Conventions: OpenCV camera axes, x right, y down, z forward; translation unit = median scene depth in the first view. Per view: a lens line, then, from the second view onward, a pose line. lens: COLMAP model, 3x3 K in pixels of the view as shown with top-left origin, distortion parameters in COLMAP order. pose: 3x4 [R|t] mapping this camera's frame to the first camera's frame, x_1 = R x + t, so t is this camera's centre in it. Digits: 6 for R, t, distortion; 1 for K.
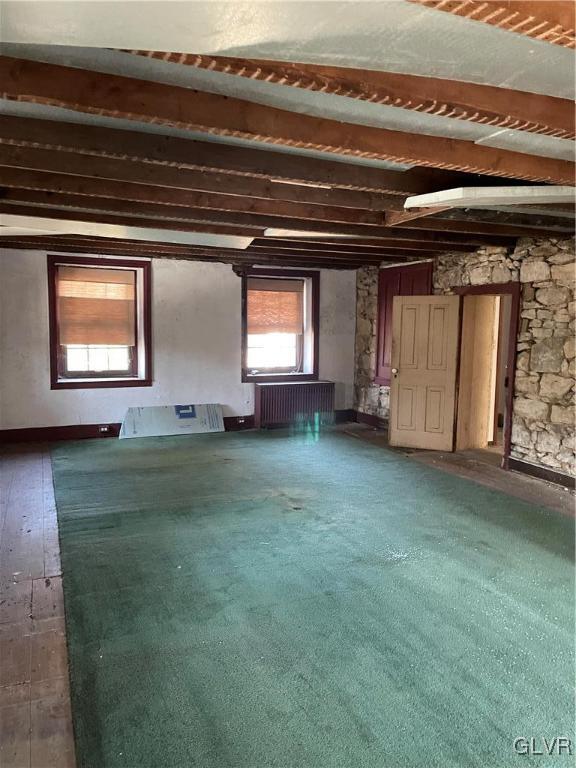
lens RADIAL K [[579.9, 0, 287.4], [0, 579.9, 384.9], [0, 0, 1]] dist [0.071782, -0.087172]
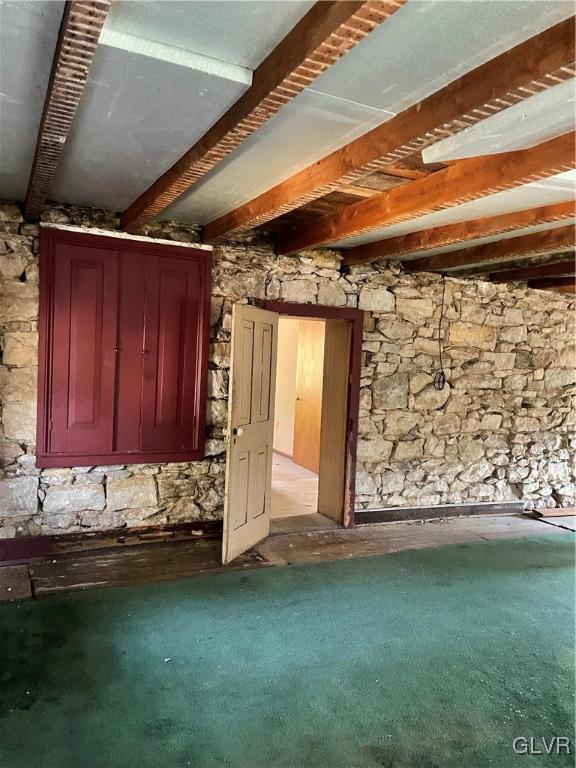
lens RADIAL K [[579.9, 0, 286.7], [0, 579.9, 383.6], [0, 0, 1]] dist [0.071782, -0.087172]
pose [[-0.038319, -0.064572, 0.997177, -0.467335], [0.057396, 0.996120, 0.066709, -0.129336], [-0.997616, 0.059790, -0.034464, 1.147937]]
